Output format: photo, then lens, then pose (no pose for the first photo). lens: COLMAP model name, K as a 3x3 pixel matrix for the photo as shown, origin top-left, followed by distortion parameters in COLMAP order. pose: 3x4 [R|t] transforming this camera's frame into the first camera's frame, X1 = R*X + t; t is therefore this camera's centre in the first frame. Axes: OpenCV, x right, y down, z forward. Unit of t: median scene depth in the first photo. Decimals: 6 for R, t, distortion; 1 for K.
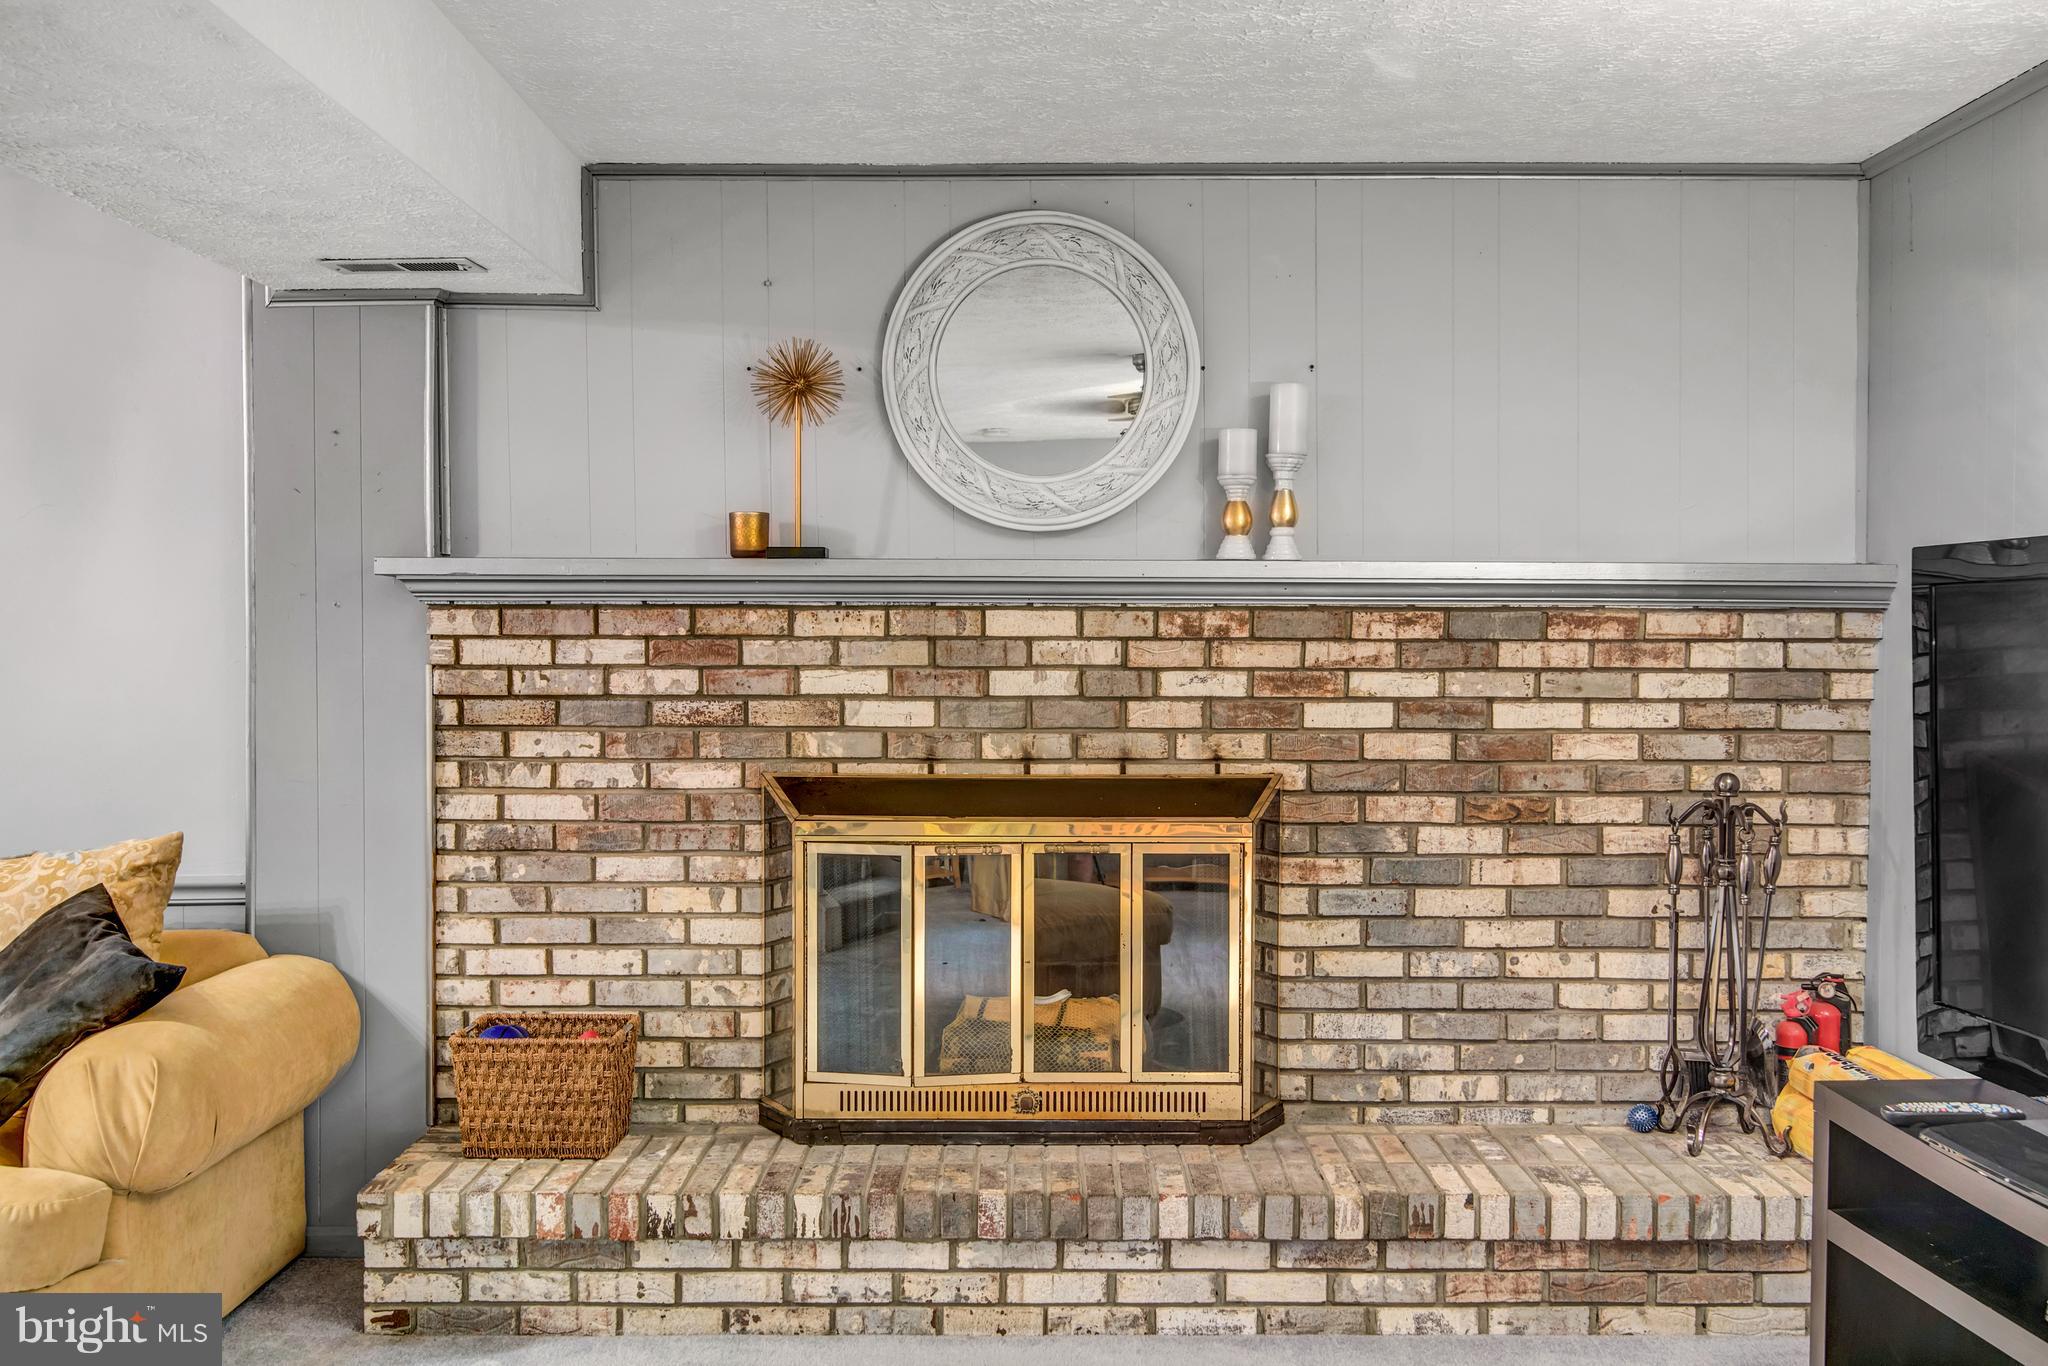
lens RADIAL K [[1811.0, 0, 1027.5], [0, 1811.0, 696.9], [0, 0, 1]] dist [0.008678, 0.004108]
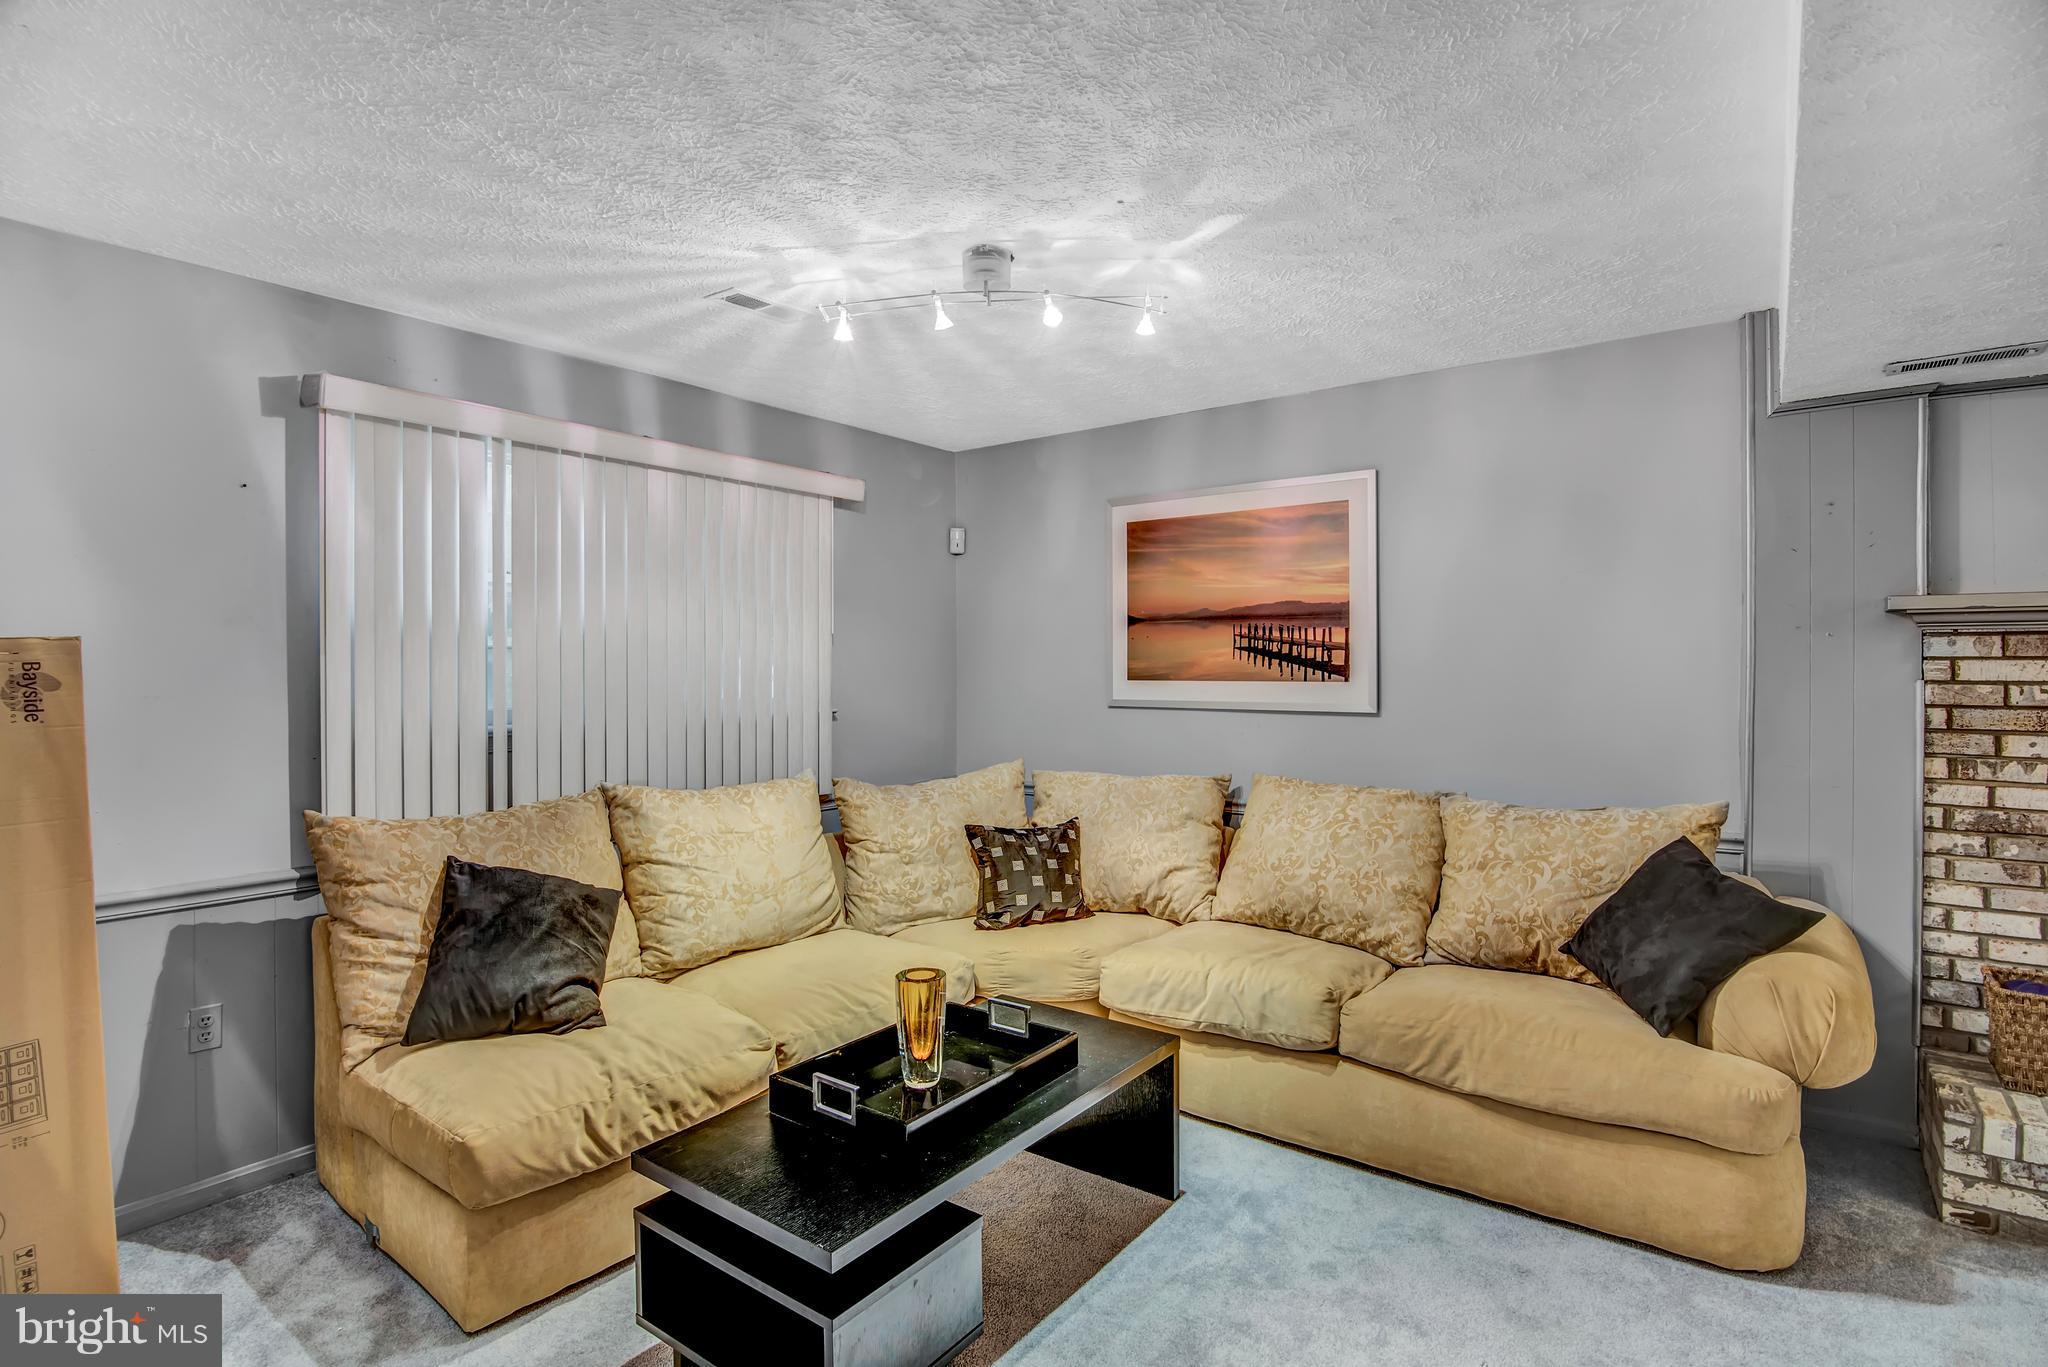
lens RADIAL K [[1002.2, 0, 1023.1], [0, 1002.2, 664.6], [0, 0, 1]] dist [-0.017157, -0.000456]
pose [[0.790488, -0.002600, -0.612472, -0.402141], [-0.013600, 0.999670, -0.021797, -0.005213], [0.612327, 0.025560, 0.790192, 0.071168]]
